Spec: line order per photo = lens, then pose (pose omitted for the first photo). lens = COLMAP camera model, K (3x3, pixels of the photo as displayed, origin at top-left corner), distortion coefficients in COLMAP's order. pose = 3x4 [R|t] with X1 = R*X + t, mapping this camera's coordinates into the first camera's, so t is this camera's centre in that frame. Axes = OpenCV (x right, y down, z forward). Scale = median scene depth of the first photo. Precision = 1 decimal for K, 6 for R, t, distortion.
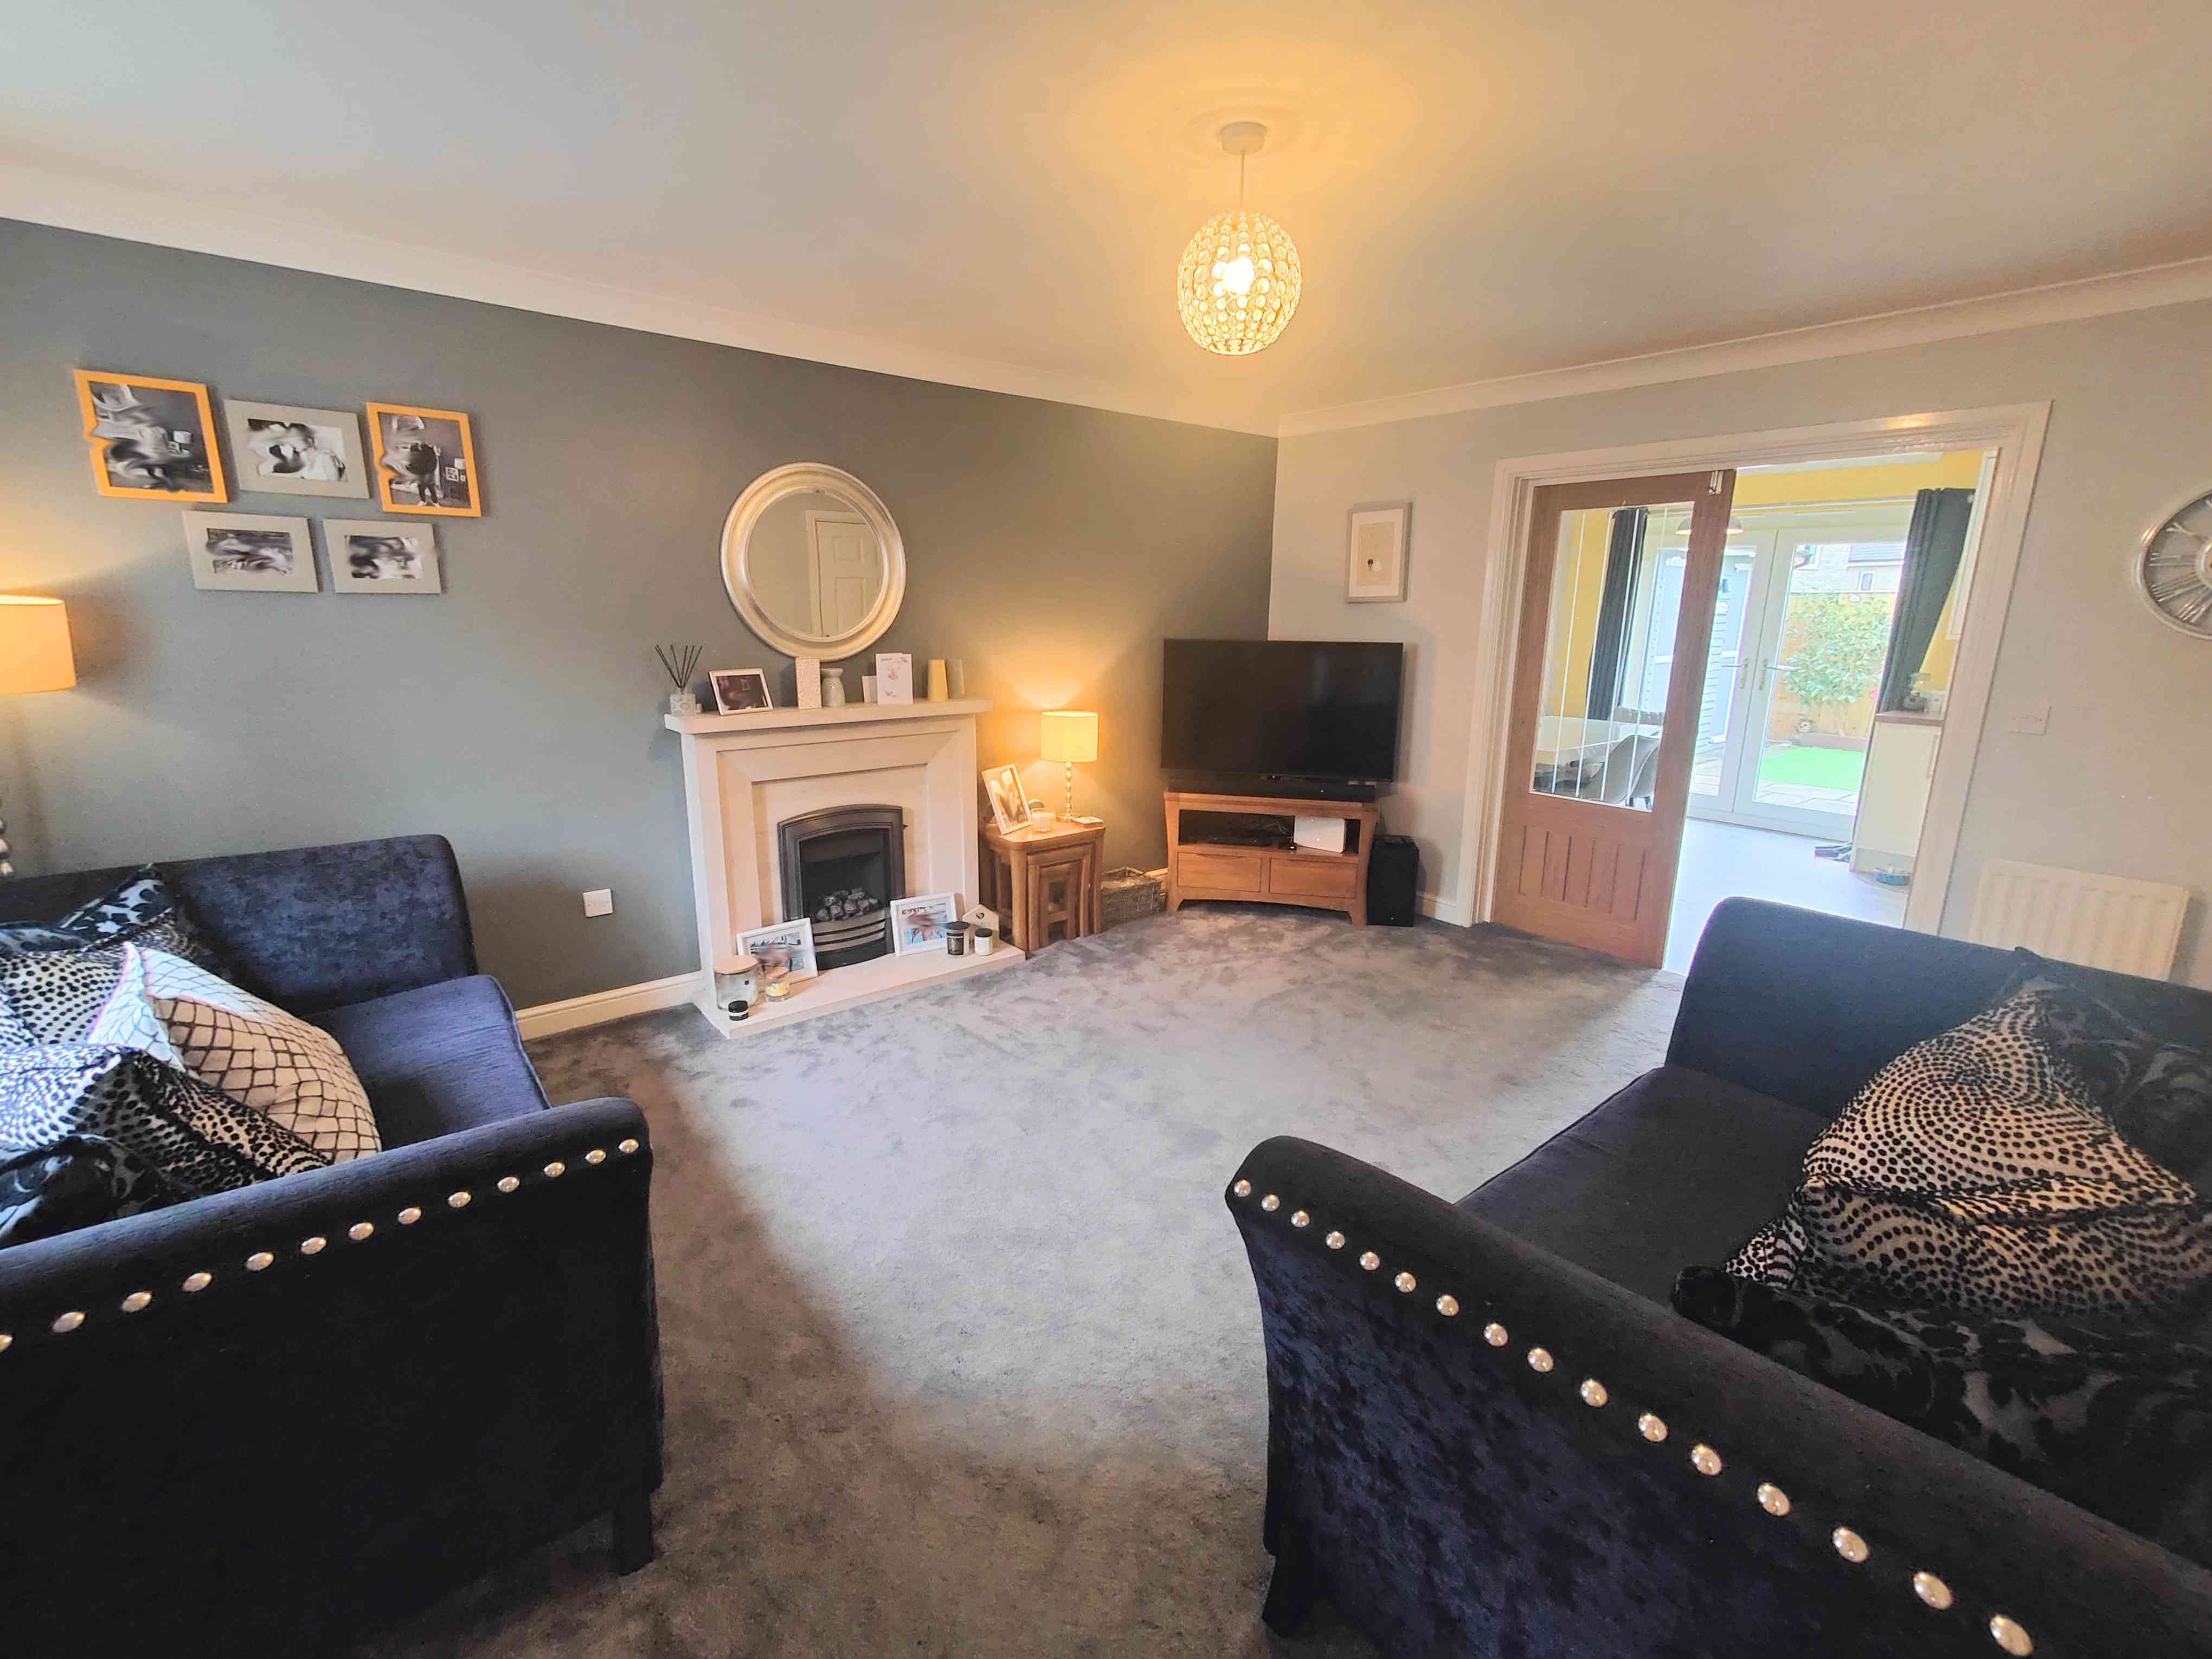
lens RADIAL K [[974.8, 0, 1103.4], [0, 974.8, 822.6], [0, 0, 1]] dist [0.003777, 0.001530]
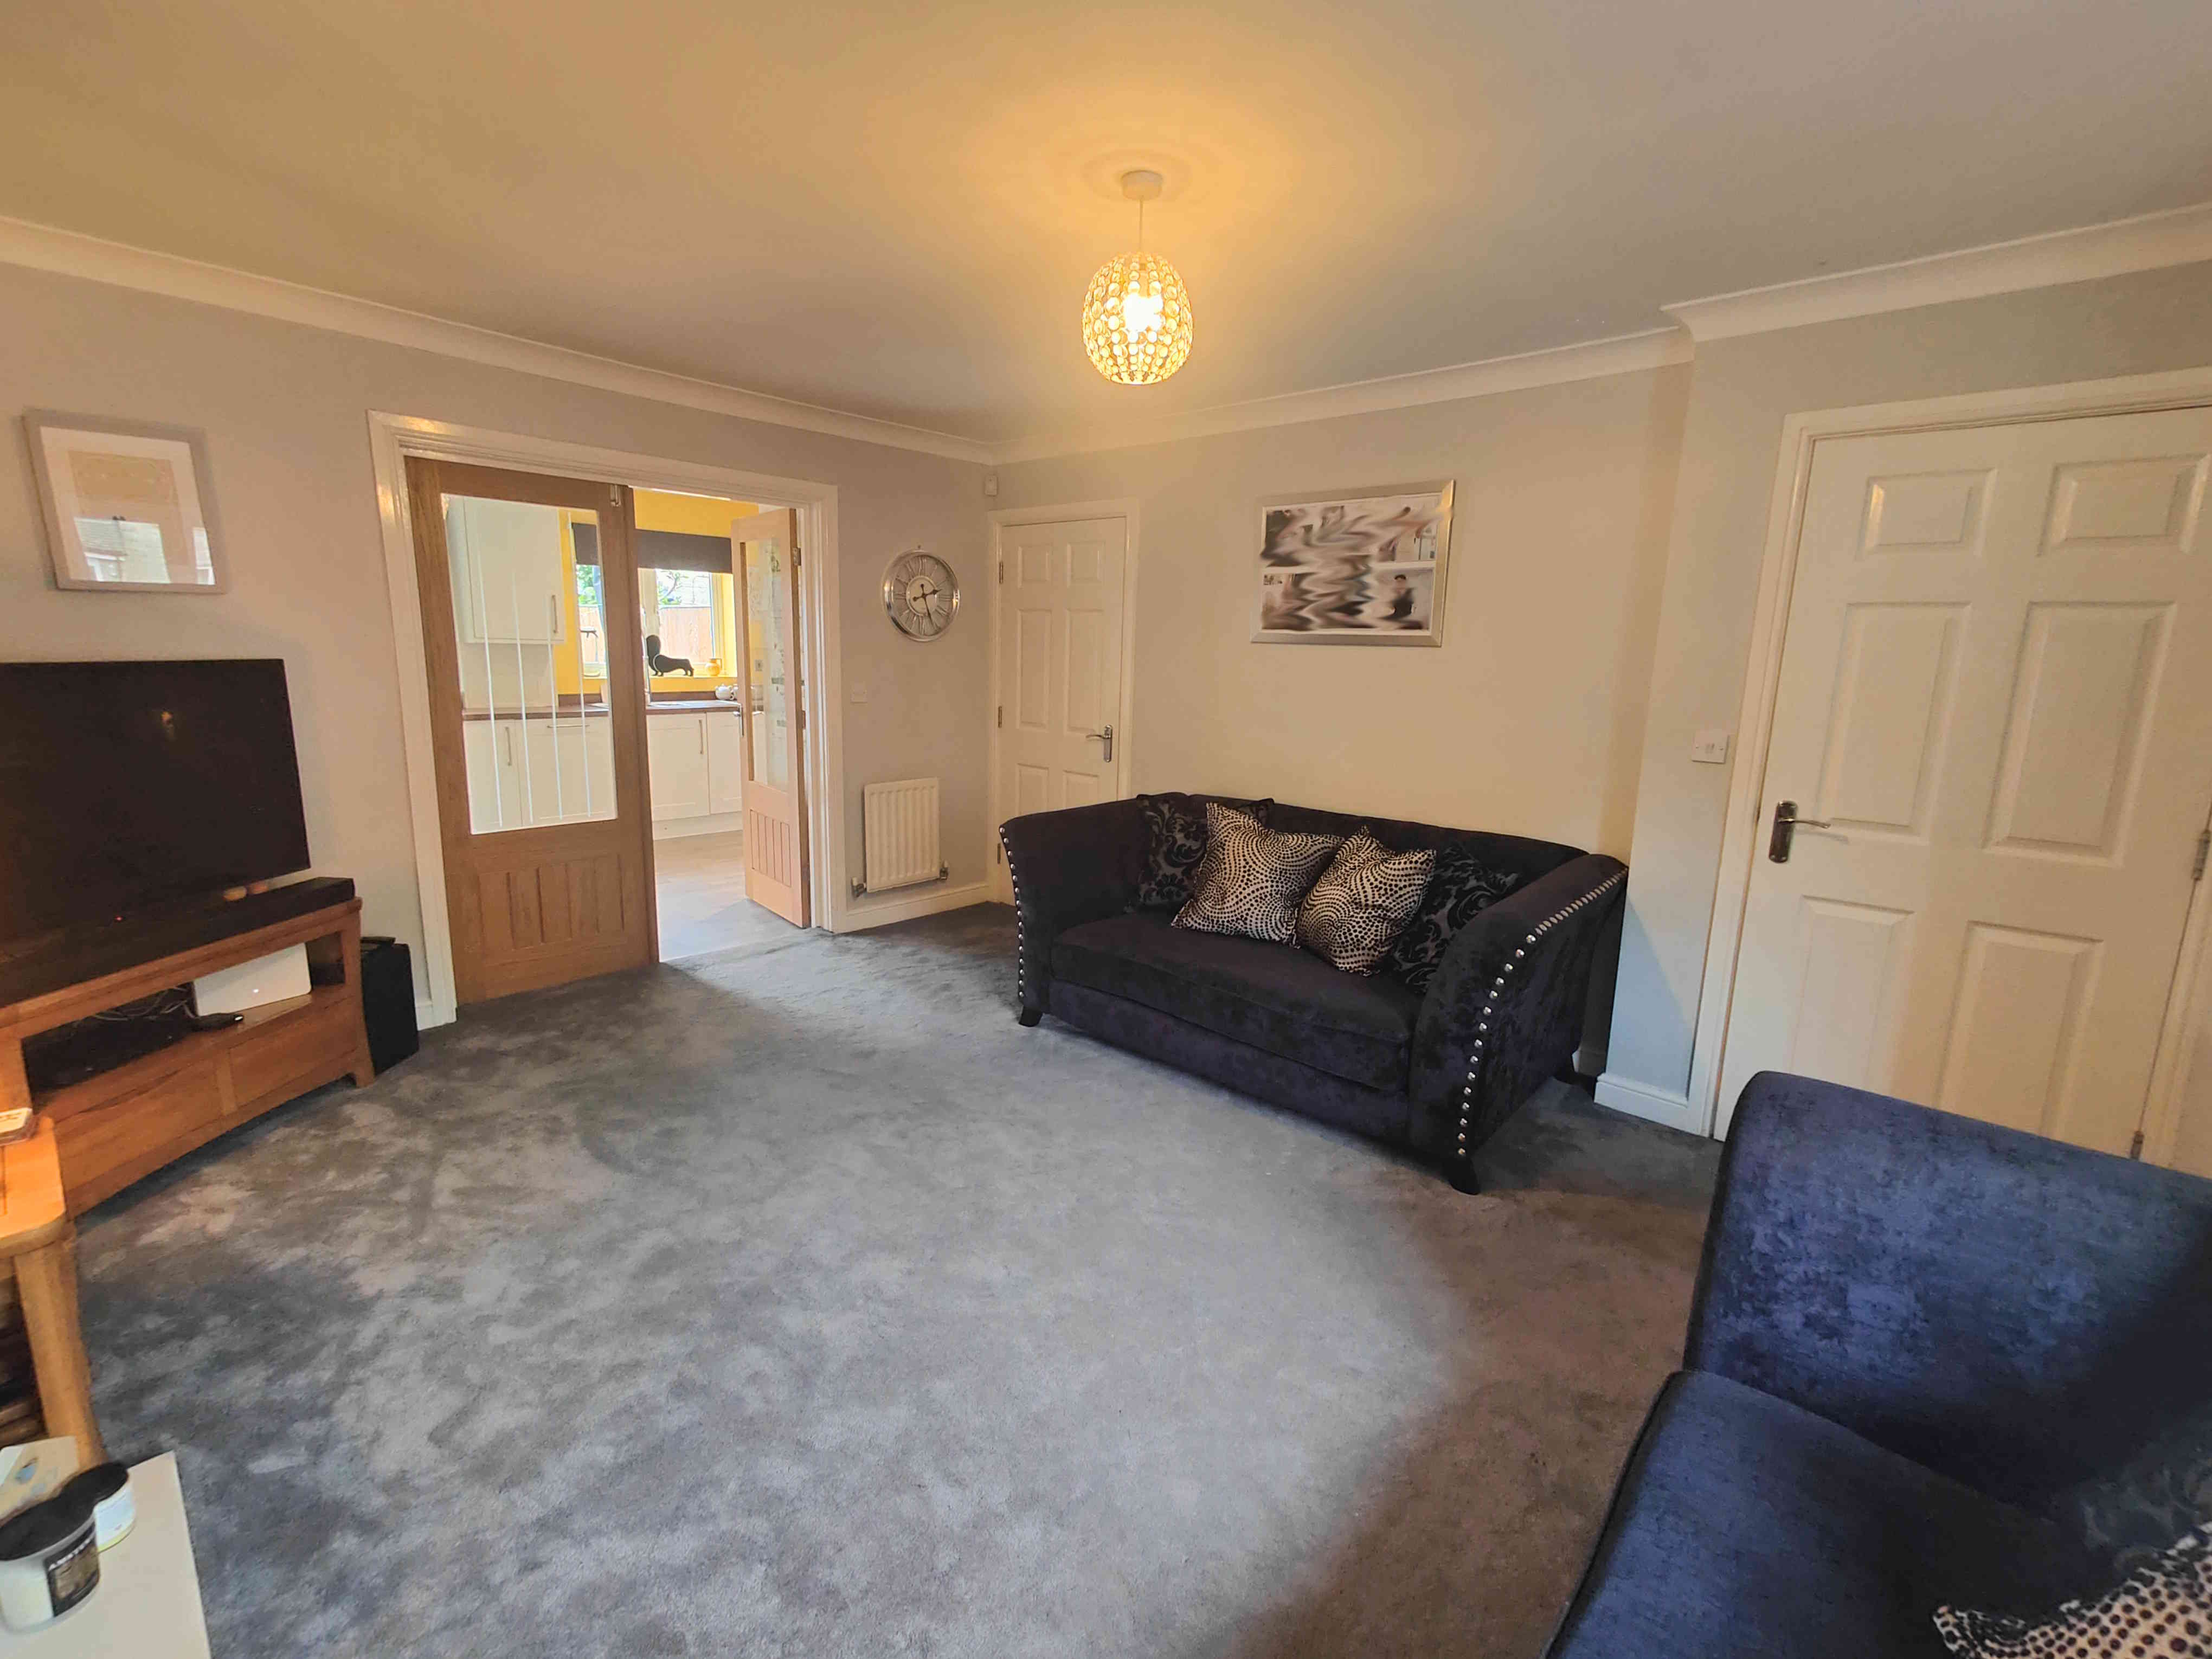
lens RADIAL K [[974.8, 0, 1103.4], [0, 974.8, 822.6], [0, 0, 1]] dist [0.003777, 0.001530]
pose [[-0.154712, -0.192601, 0.969004, -0.497596], [0.194118, 0.955768, 0.220963, -0.133602], [-0.968701, 0.222287, -0.110482, 0.636371]]
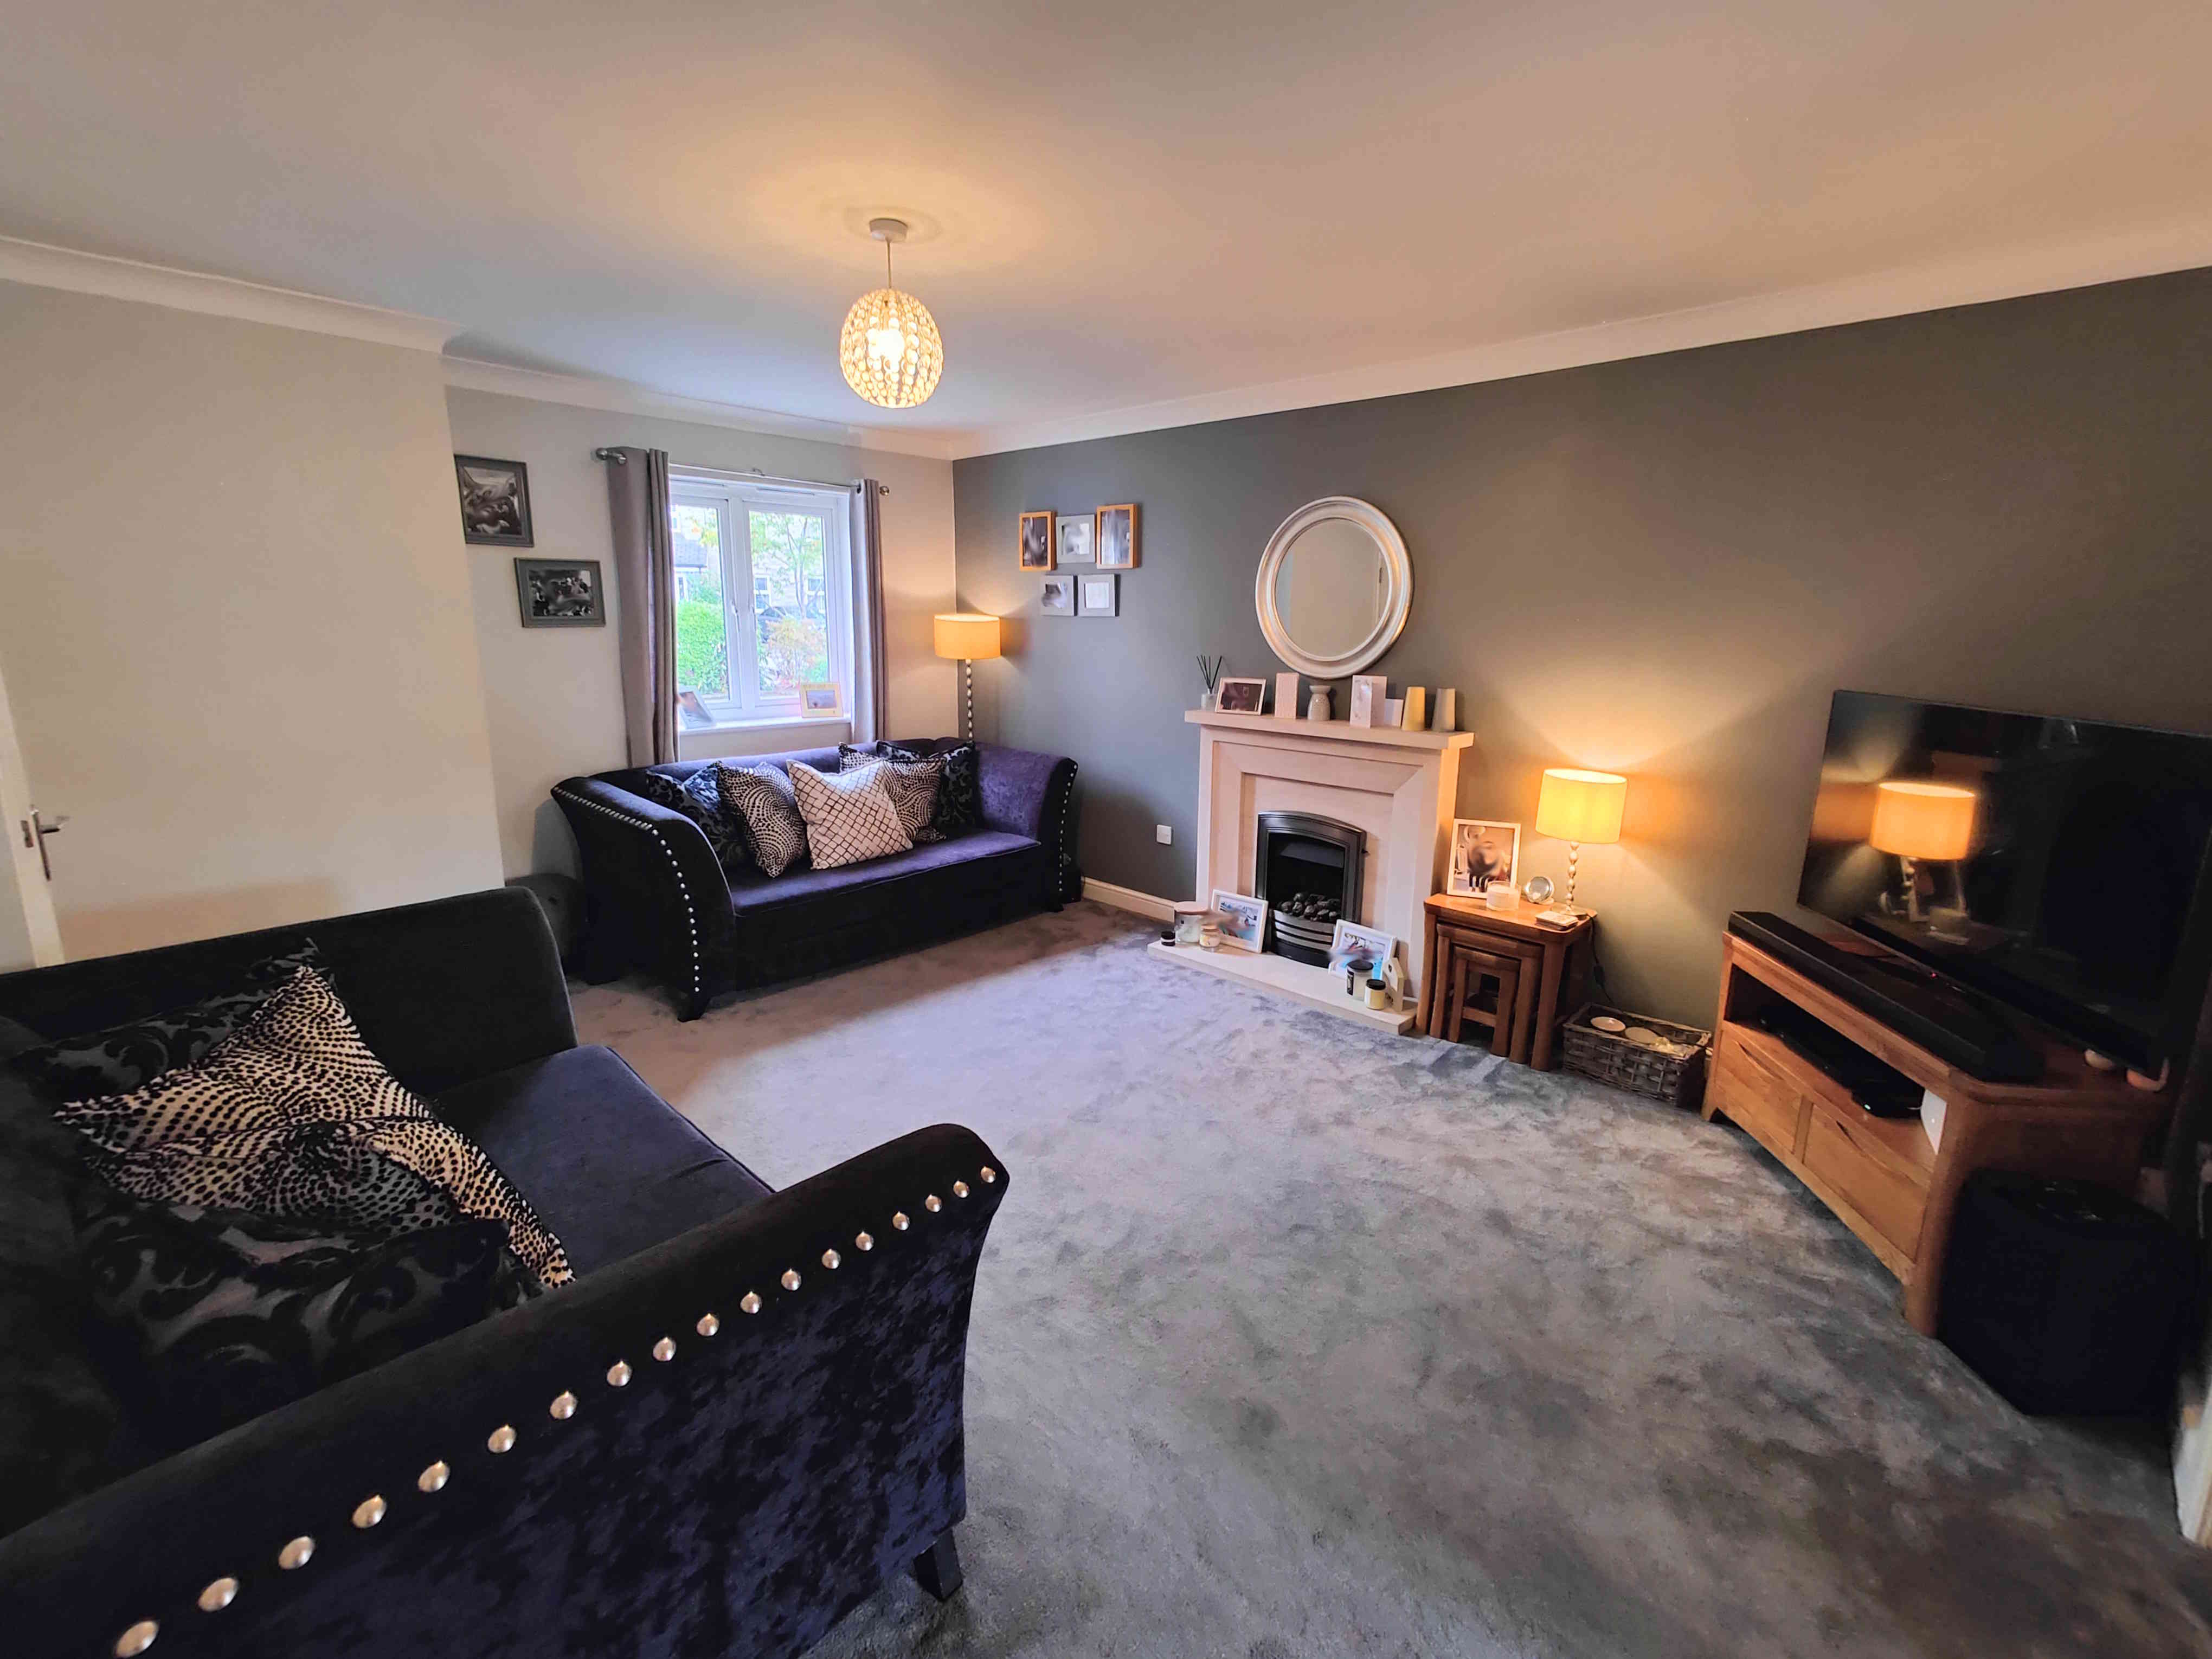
lens RADIAL K [[974.8, 0, 1103.4], [0, 974.8, 822.6], [0, 0, 1]] dist [0.003777, 0.001530]
pose [[0.121735, 0.200070, -0.972190, 0.721247], [-0.232330, 0.958008, 0.168060, -0.129679], [0.964989, 0.205410, 0.163105, 0.583336]]
